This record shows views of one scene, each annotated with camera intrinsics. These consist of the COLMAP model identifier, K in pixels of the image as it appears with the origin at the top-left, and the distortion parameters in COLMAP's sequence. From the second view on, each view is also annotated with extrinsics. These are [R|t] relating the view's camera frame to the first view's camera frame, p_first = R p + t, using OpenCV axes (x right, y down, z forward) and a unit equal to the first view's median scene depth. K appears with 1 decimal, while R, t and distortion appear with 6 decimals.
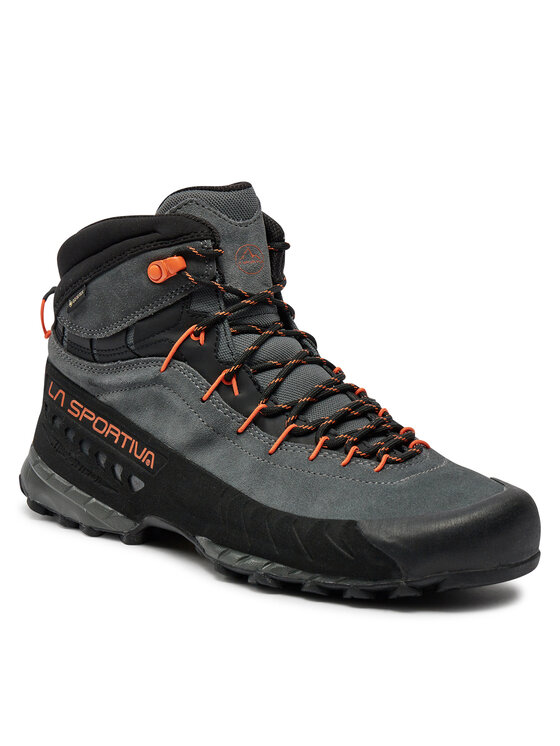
lens RADIAL K [[2198.5, 0, 280.0], [0, 2198.5, 373.0], [0, 0, 1]] dist [-0.590836, 0.117803]
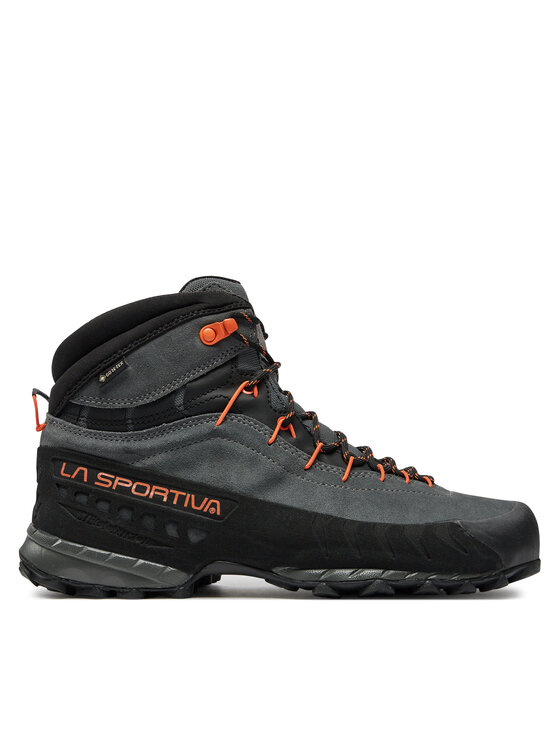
lens RADIAL K [[1092.8, 0, 280.0], [0, 1092.8, 373.0], [0, 0, 1]] dist [-0.069233, 0.022142]
pose [[0.816849, 0.033720, 0.575865, -0.340225], [0.140150, 0.956777, -0.254824, 0.116533], [-0.559568, 0.288860, 0.776816, 0.551610]]
